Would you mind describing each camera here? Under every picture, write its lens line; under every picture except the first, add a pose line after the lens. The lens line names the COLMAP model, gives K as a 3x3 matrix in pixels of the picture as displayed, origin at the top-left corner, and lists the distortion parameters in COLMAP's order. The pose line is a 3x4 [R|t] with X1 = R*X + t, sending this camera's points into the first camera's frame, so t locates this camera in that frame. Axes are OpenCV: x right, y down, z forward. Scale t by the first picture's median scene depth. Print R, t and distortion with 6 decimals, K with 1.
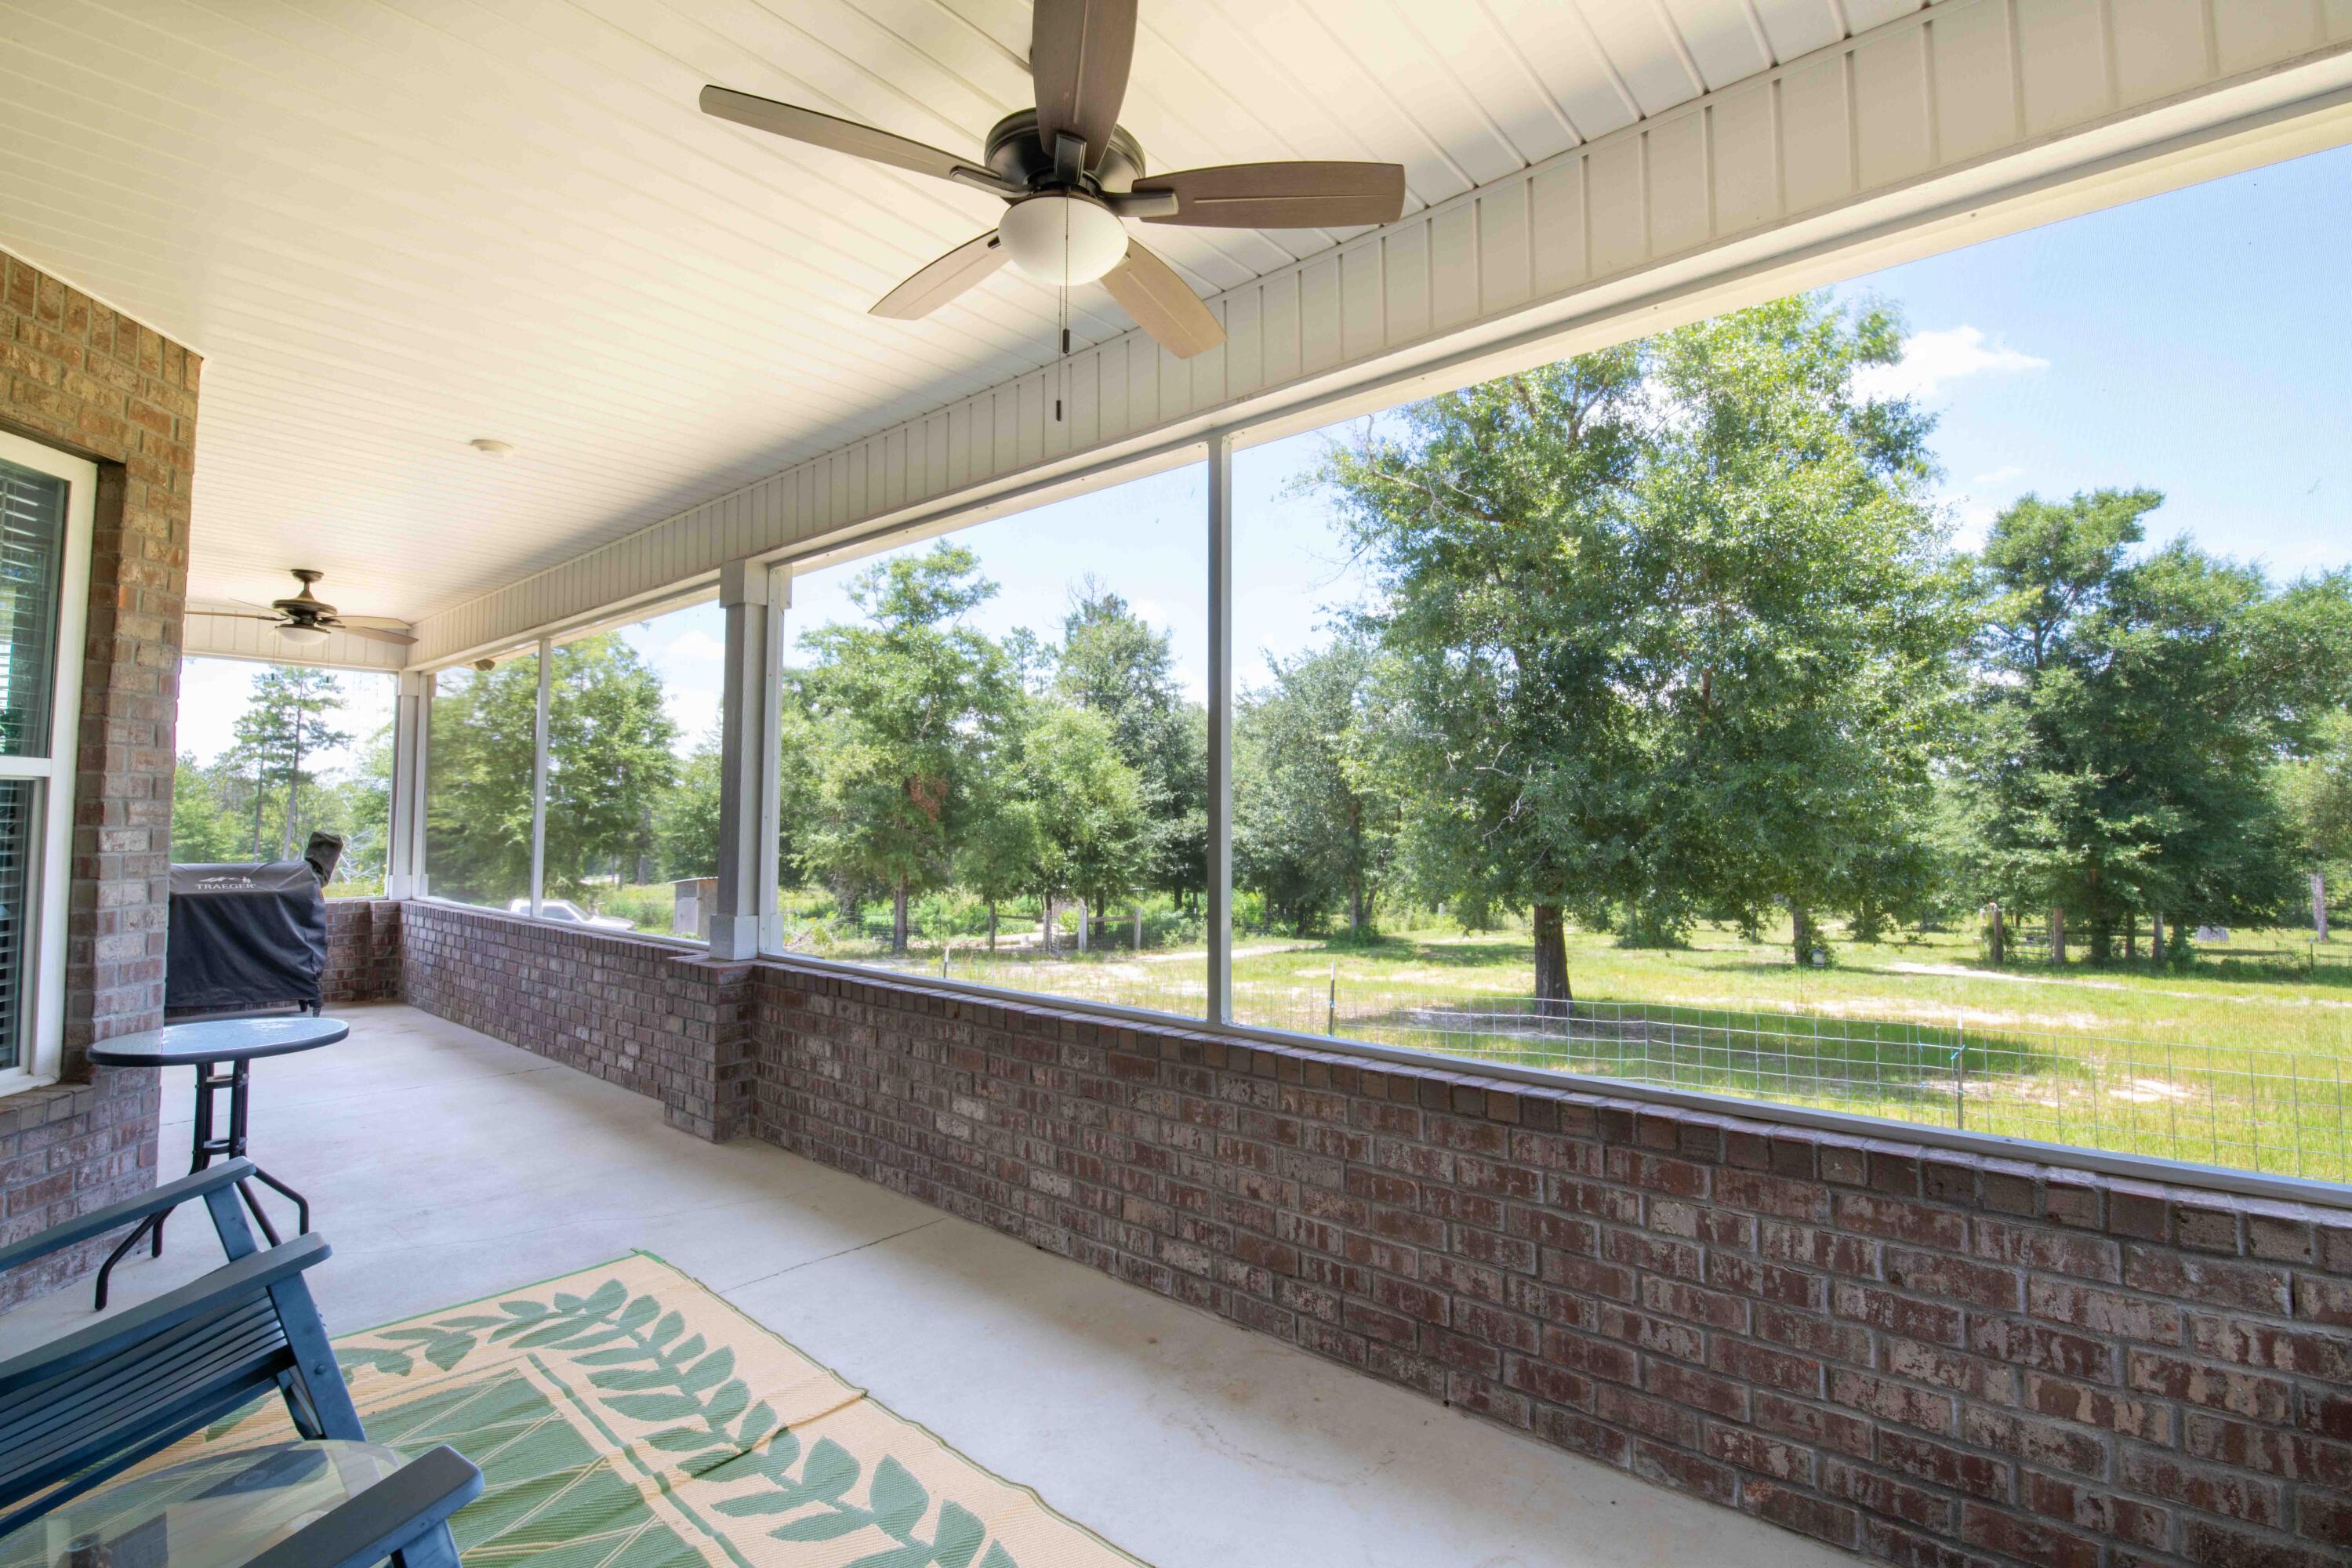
lens RADIAL K [[1037.9, 0, 1177.2], [0, 1037.9, 768.9], [0, 0, 1]] dist [-0.005784, -0.008558]
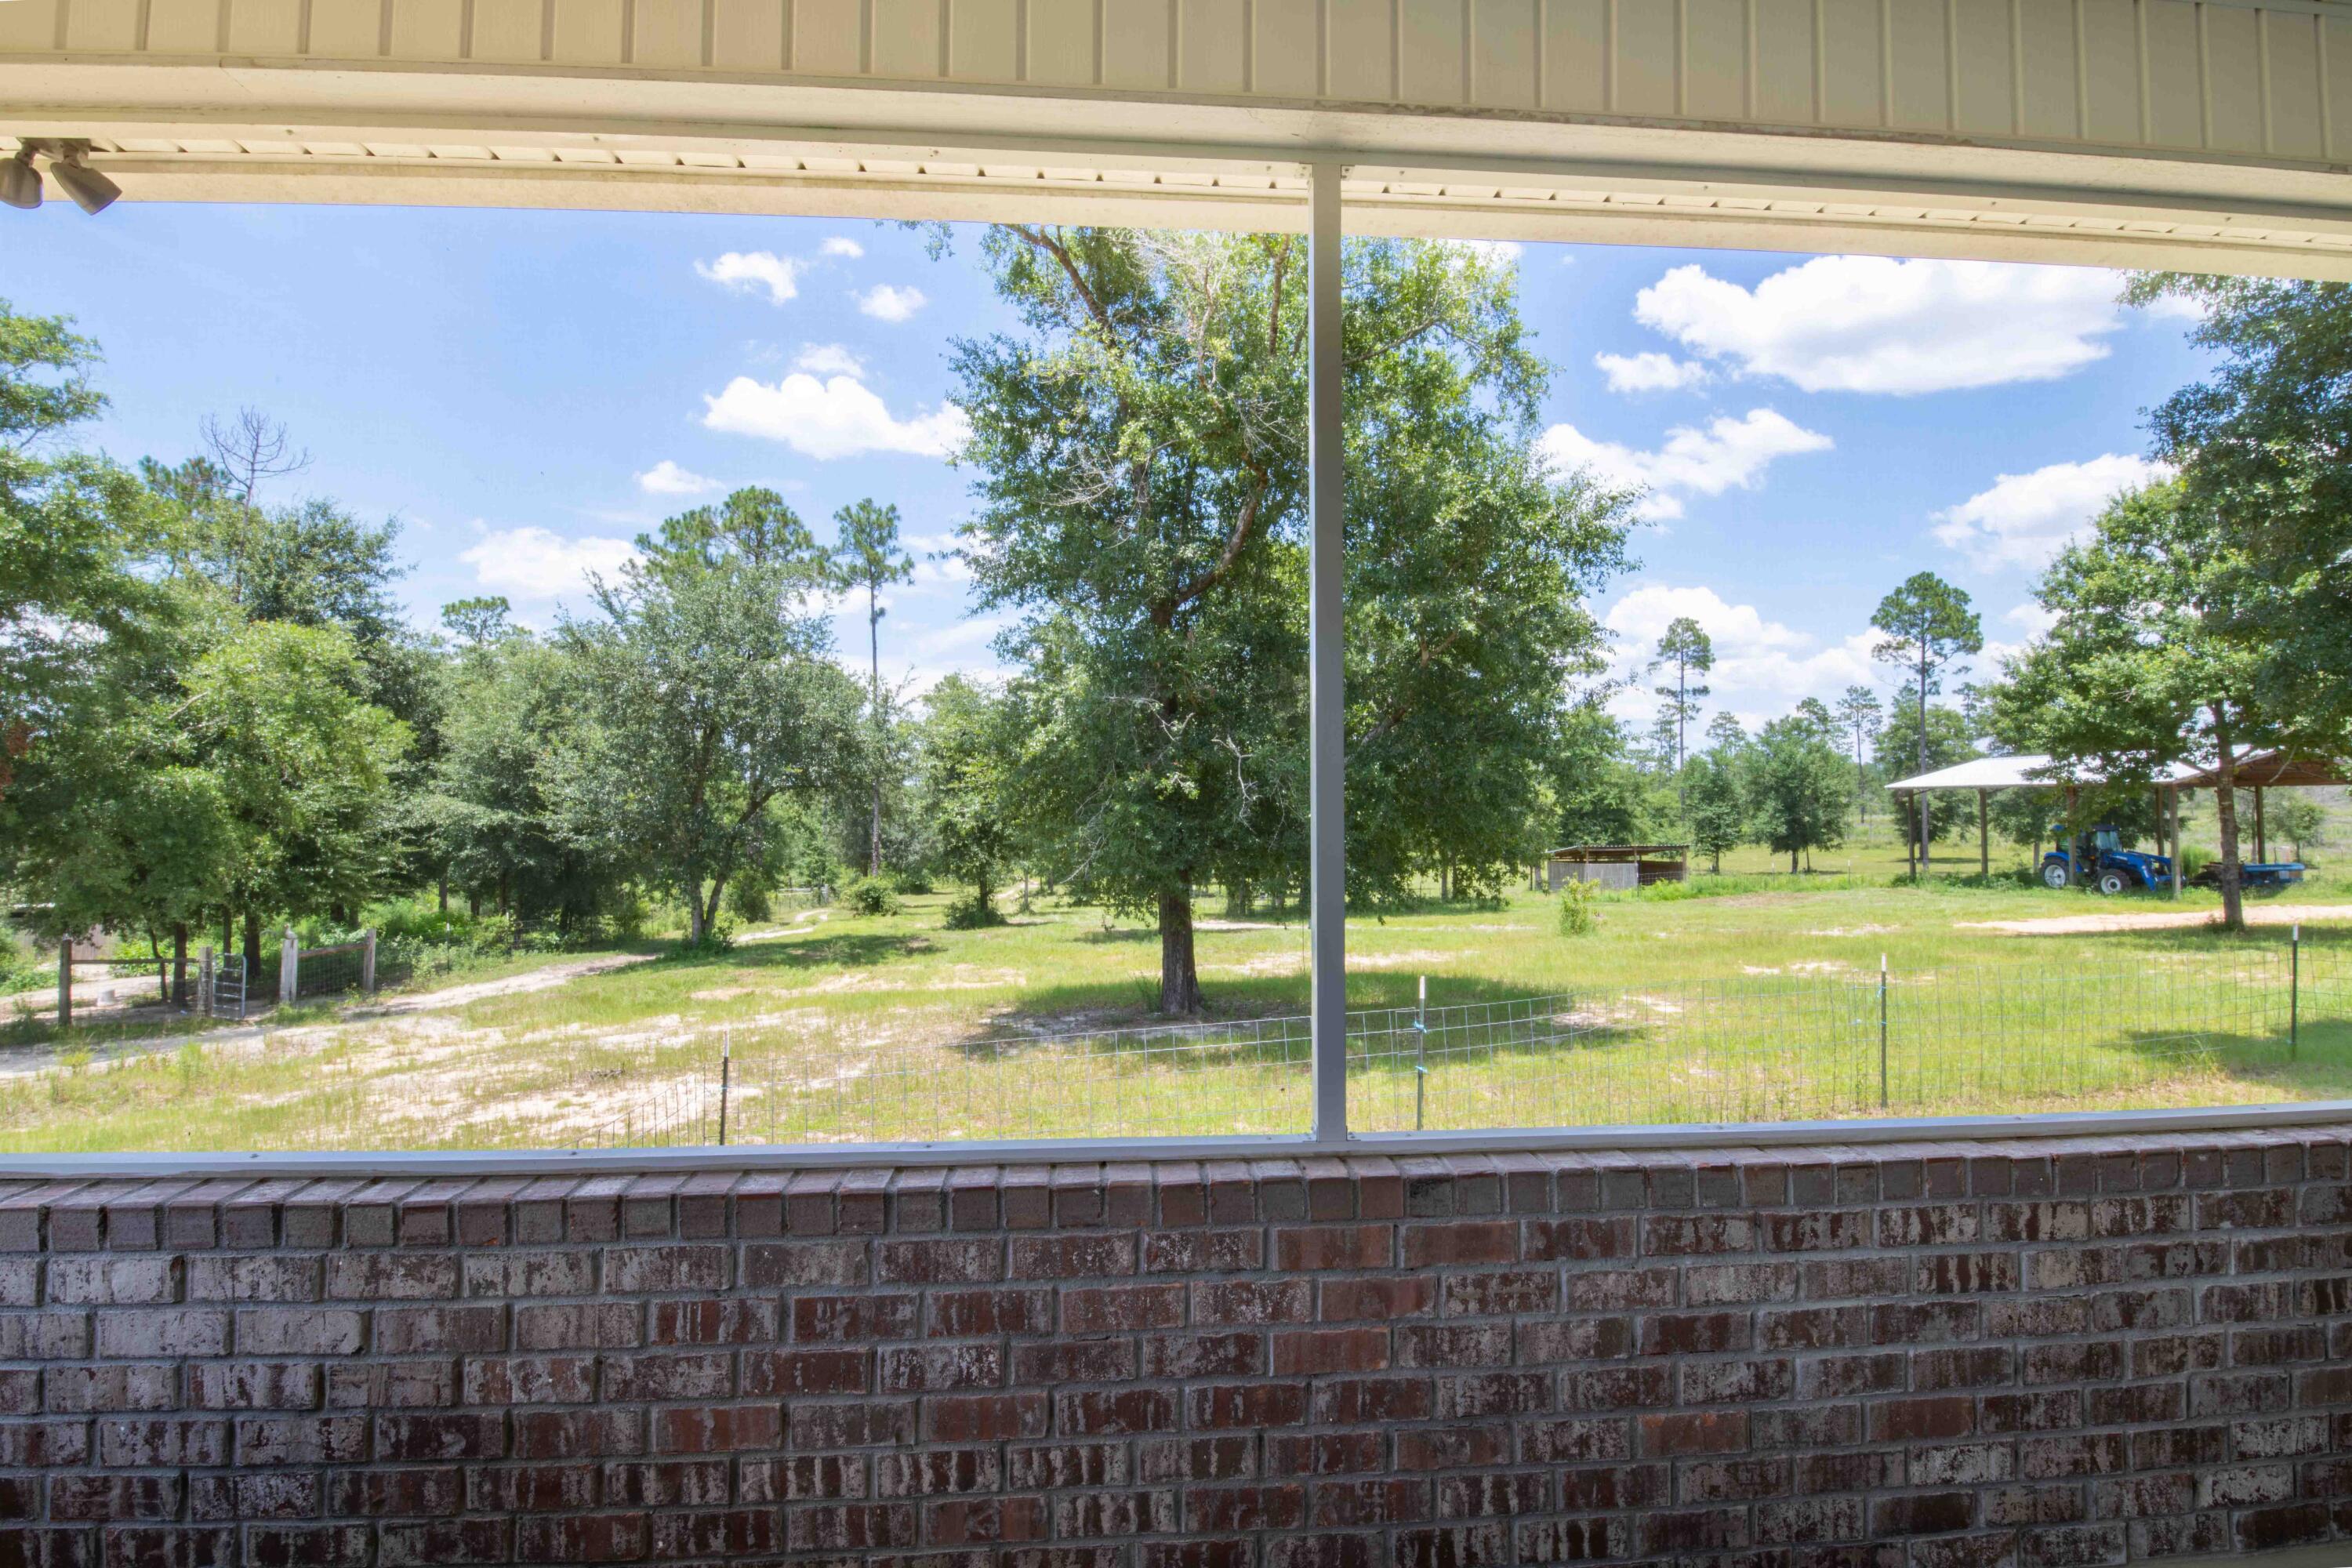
lens RADIAL K [[1037.9, 0, 1177.2], [0, 1037.9, 768.9], [0, 0, 1]] dist [-0.005784, -0.008558]
pose [[0.730849, 0.020956, 0.682218, -0.122185], [-0.033901, 0.999409, 0.005618, 0.008168], [-0.681697, -0.027234, 0.731127, 0.167502]]
